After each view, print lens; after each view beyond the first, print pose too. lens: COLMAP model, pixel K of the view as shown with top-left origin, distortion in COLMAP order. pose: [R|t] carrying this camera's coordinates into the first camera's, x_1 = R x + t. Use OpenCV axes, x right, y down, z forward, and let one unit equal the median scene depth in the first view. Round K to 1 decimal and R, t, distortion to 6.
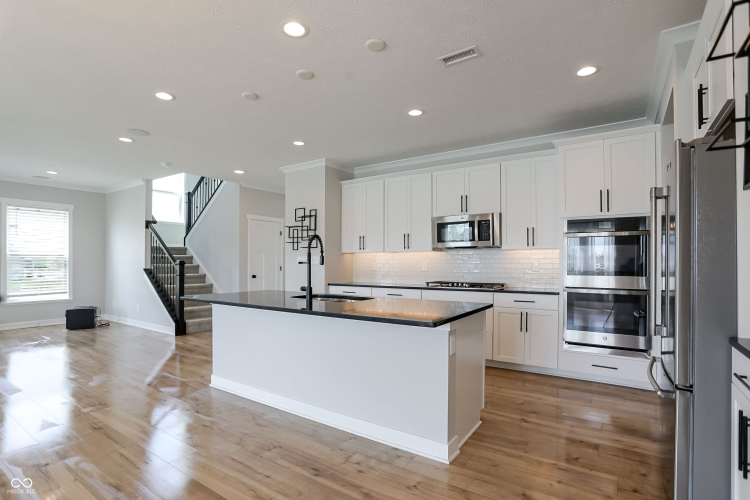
lens RADIAL K [[369.7, 0, 373.9], [0, 369.7, 263.9], [0, 0, 1]] dist [-0.057782, 0.021981]
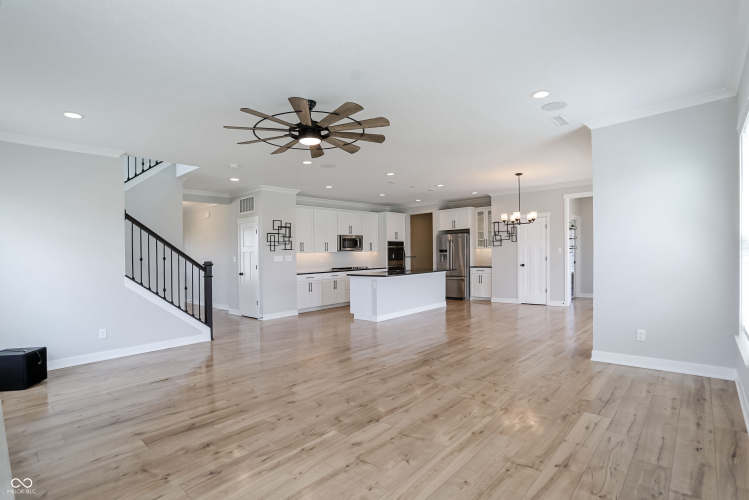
lens RADIAL K [[369.2, 0, 383.3], [0, 369.2, 258.4], [0, 0, 1]] dist [-0.057782, 0.021981]
pose [[0.117122, -0.015598, 0.992995, -1.670737], [0.027204, 0.999552, 0.012492, -0.019464], [-0.992745, 0.025550, 0.117494, 0.511900]]
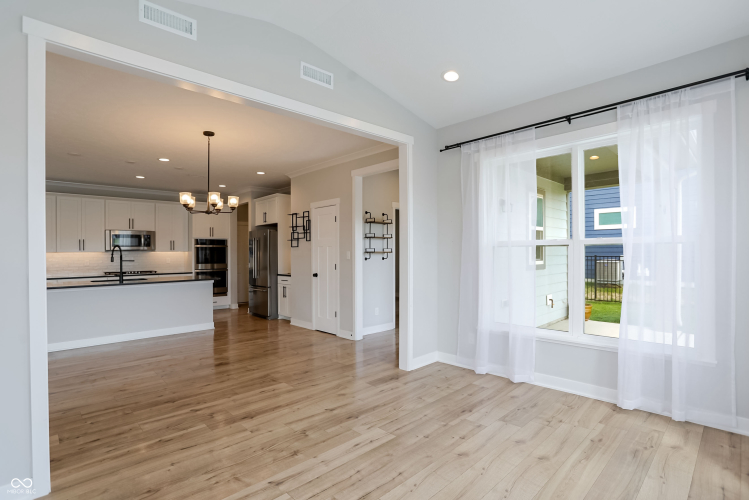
lens RADIAL K [[369.2, 0, 371.3], [0, 369.2, 252.1], [0, 0, 1]] dist [-0.057782, 0.021981]
pose [[0.213162, -0.003034, 0.977012, -1.019743], [0.010409, 0.999945, 0.000834, -0.022646], [-0.976961, 0.009992, 0.213182, -0.373973]]
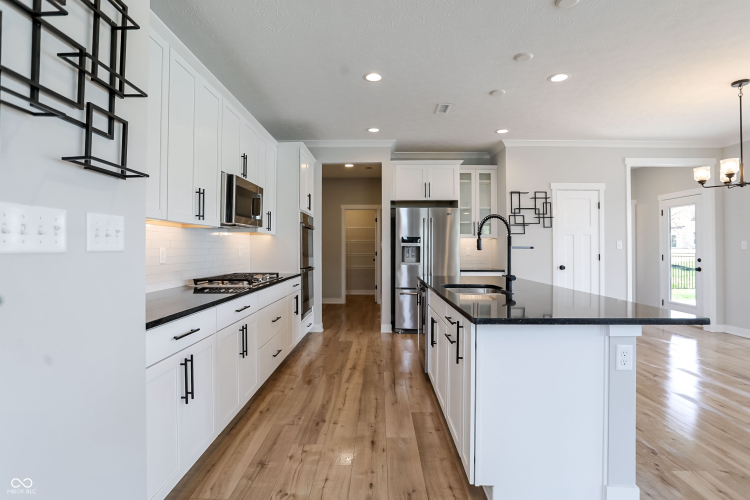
lens RADIAL K [[369.7, 0, 372.4], [0, 369.7, 251.3], [0, 0, 1]] dist [-0.057782, 0.021981]
pose [[-0.546664, -0.013062, 0.837250, -0.453047], [-0.005925, 0.999914, 0.011732, -0.002757], [-0.837331, 0.001453, -0.546694, 1.073516]]
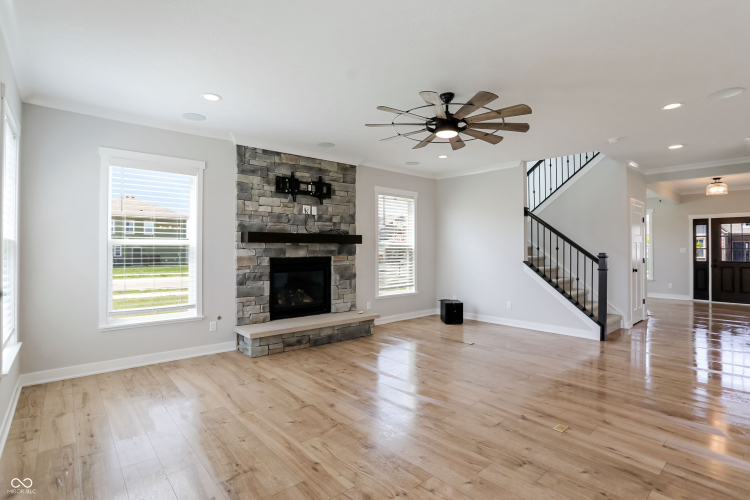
lens RADIAL K [[369.7, 0, 375.6], [0, 369.7, 240.9], [0, 0, 1]] dist [-0.057782, 0.021981]
pose [[0.970589, -0.003183, -0.240721, -0.994366], [-0.002181, 0.999755, -0.022011, -0.021059], [0.240732, 0.021888, 0.970345, 0.053281]]
